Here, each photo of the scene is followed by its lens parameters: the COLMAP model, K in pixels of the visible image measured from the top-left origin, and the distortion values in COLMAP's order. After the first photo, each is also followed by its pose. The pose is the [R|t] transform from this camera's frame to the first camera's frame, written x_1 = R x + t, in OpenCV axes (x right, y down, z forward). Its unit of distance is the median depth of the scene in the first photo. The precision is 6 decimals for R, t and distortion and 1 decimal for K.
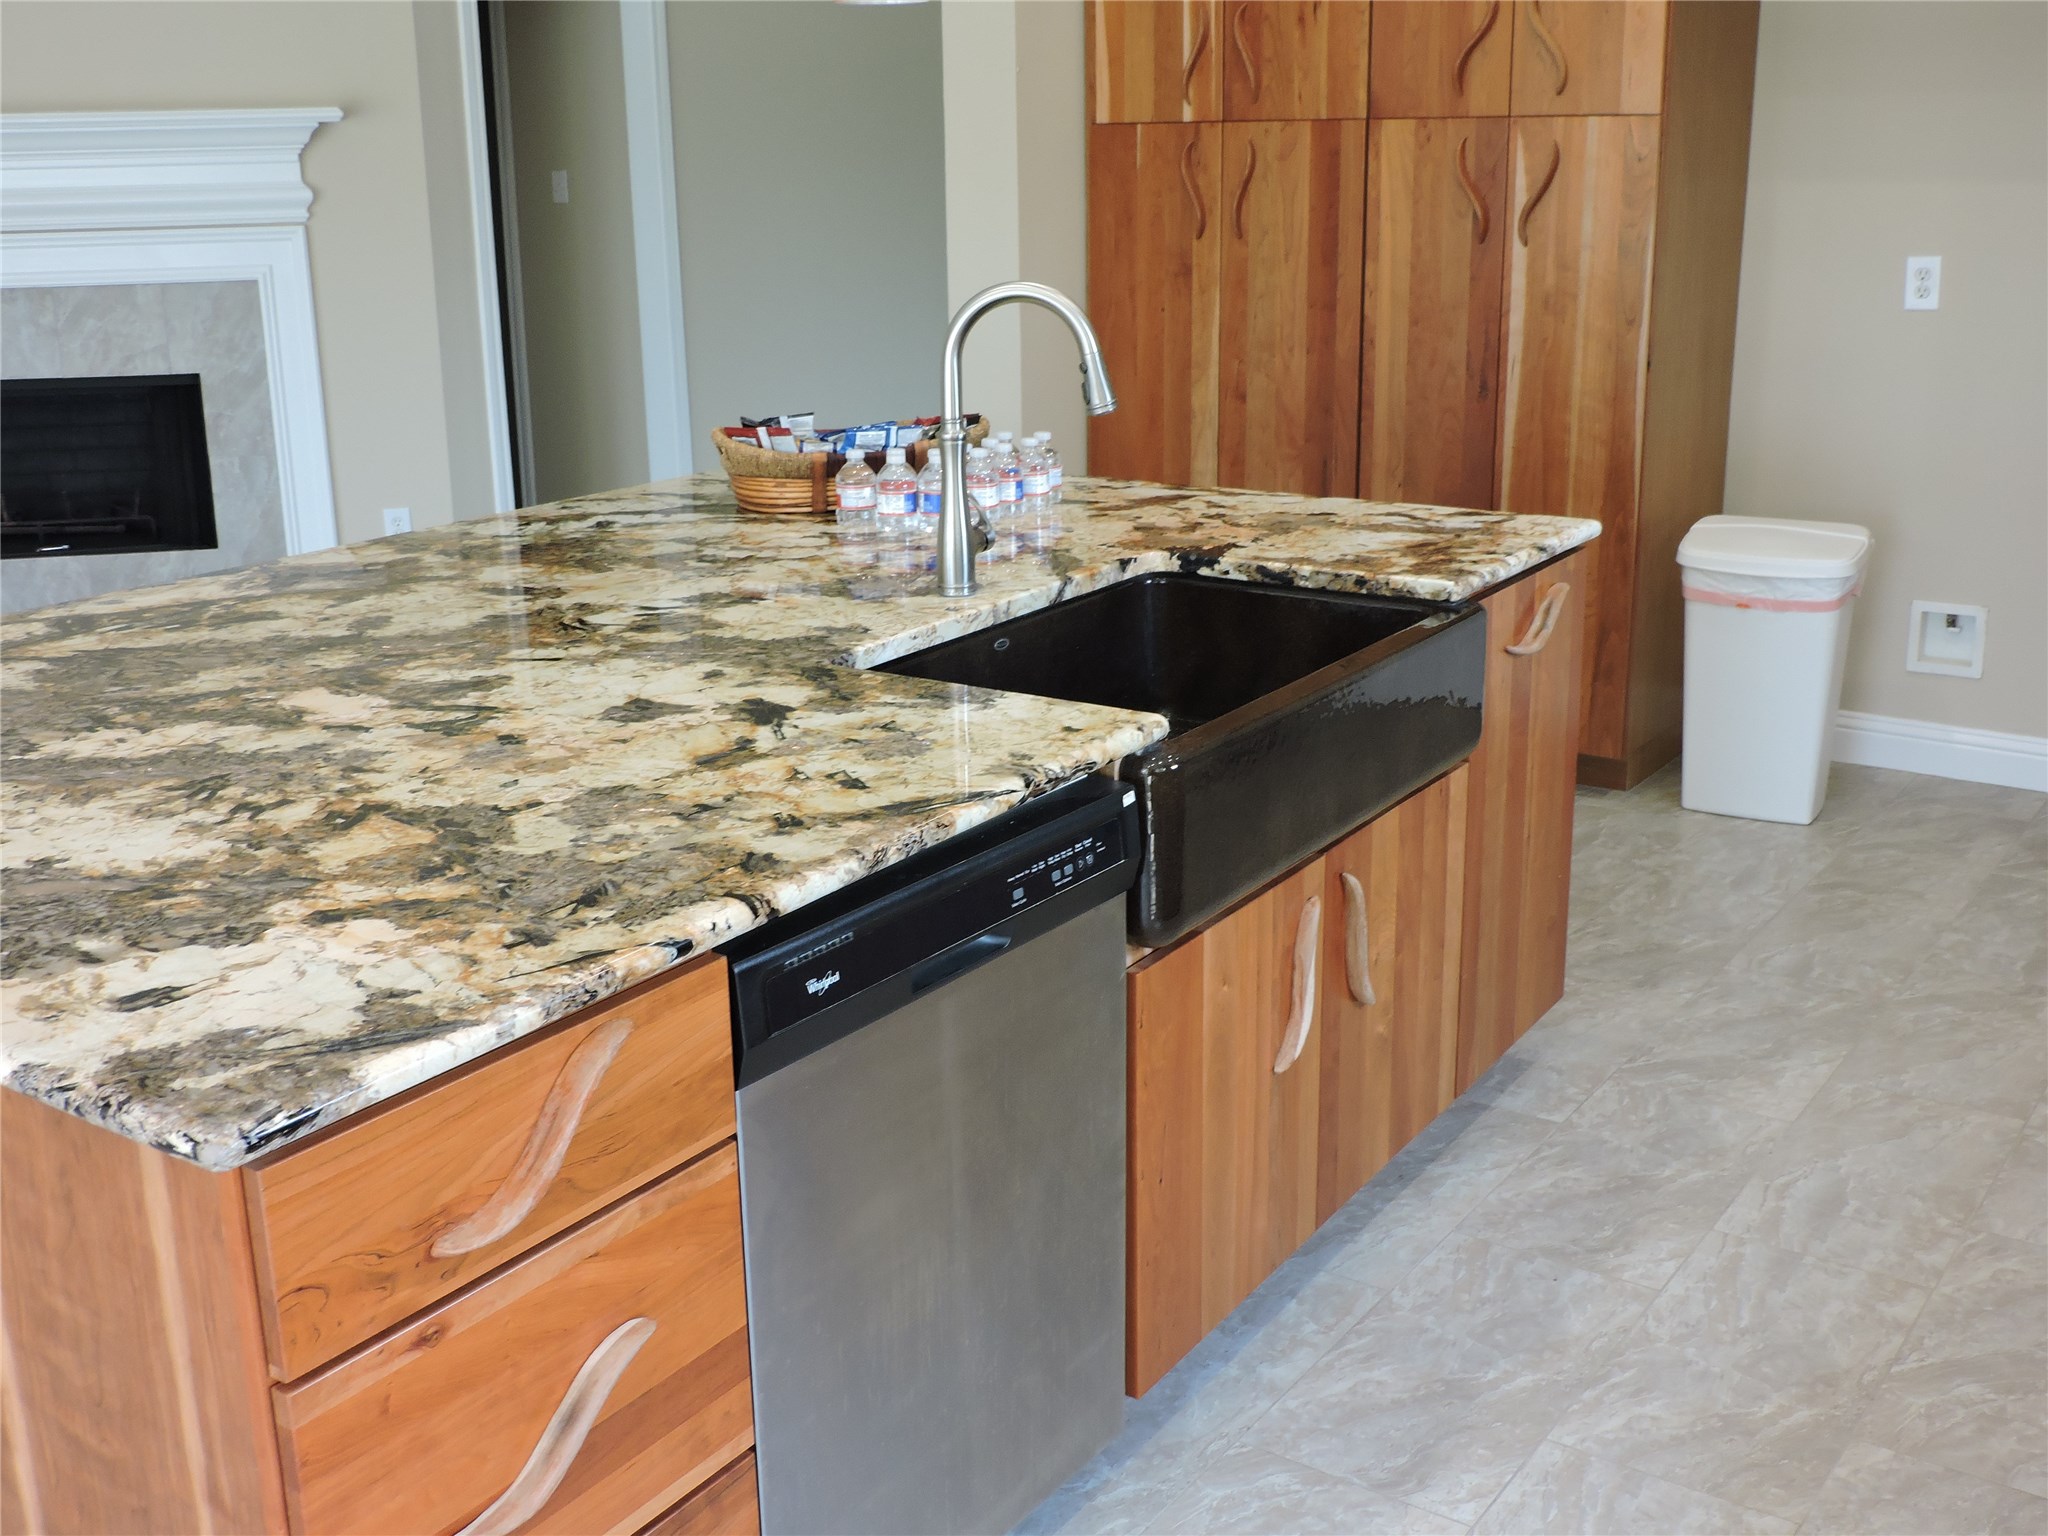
lens RADIAL K [[2113.4, 0, 1022.0], [0, 2113.4, 768.5], [0, 0, 1]] dist [-0.027755, 0.000000]
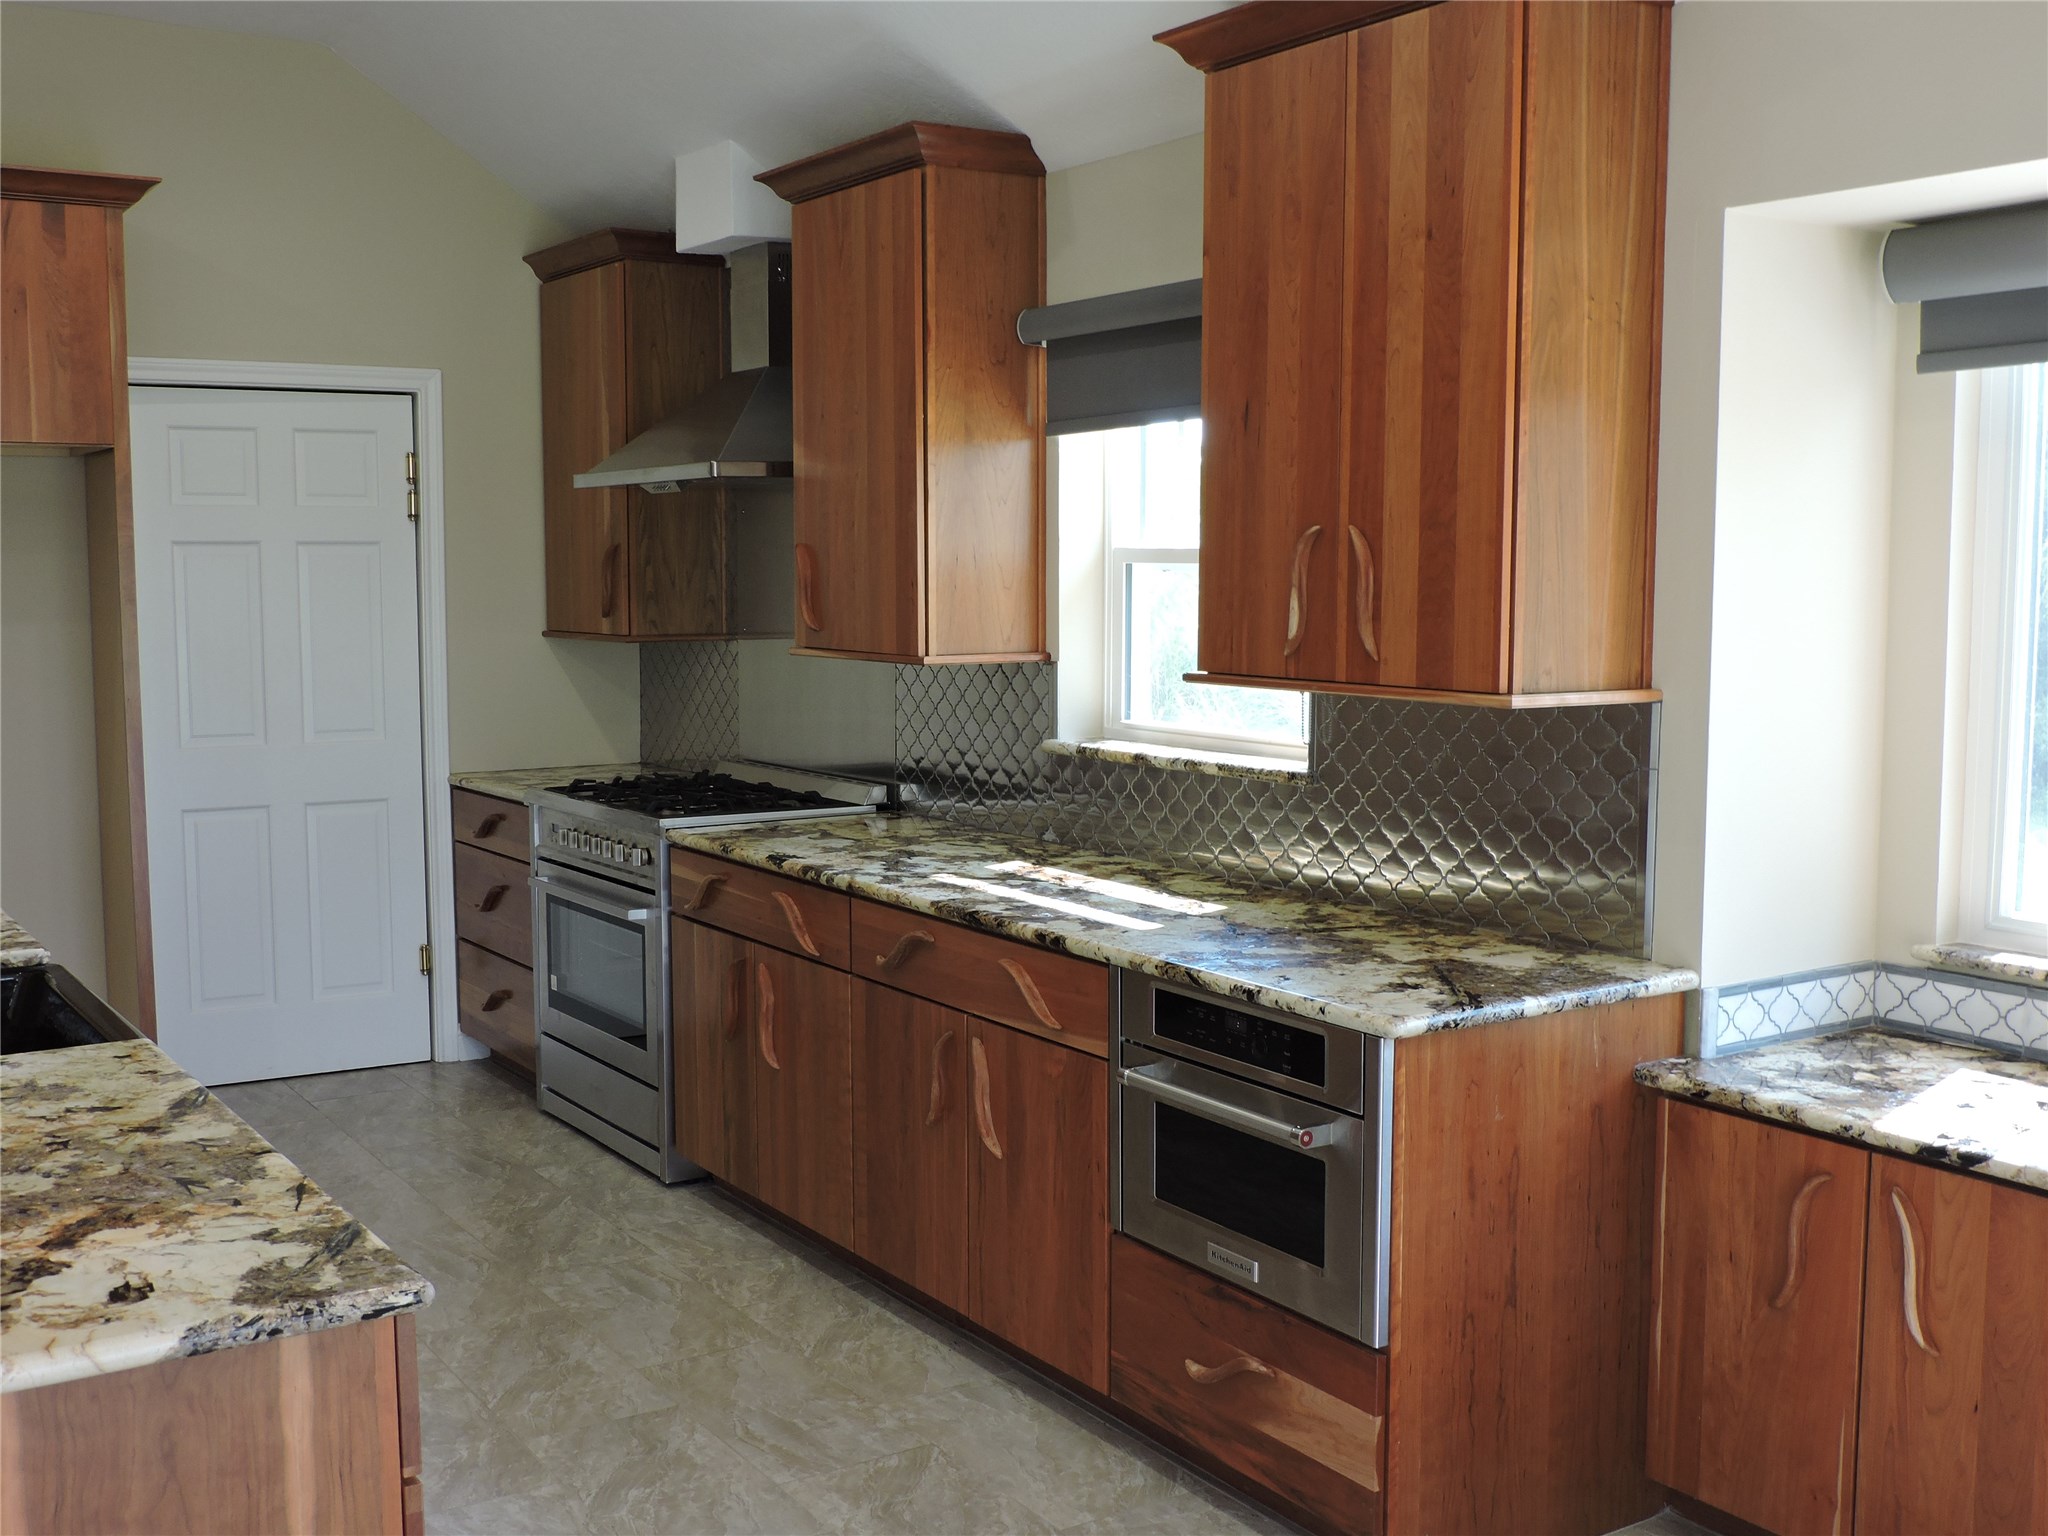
lens RADIAL K [[2113.4, 0, 1007.9], [0, 2113.4, 782.8], [0, 0, 1]] dist [-0.027755, 0.000000]
pose [[0.380106, -0.085946, 0.920941, -1.208003], [0.262710, 0.964699, -0.018400, -0.018419], [-0.886850, 0.248934, 0.389267, -0.001164]]
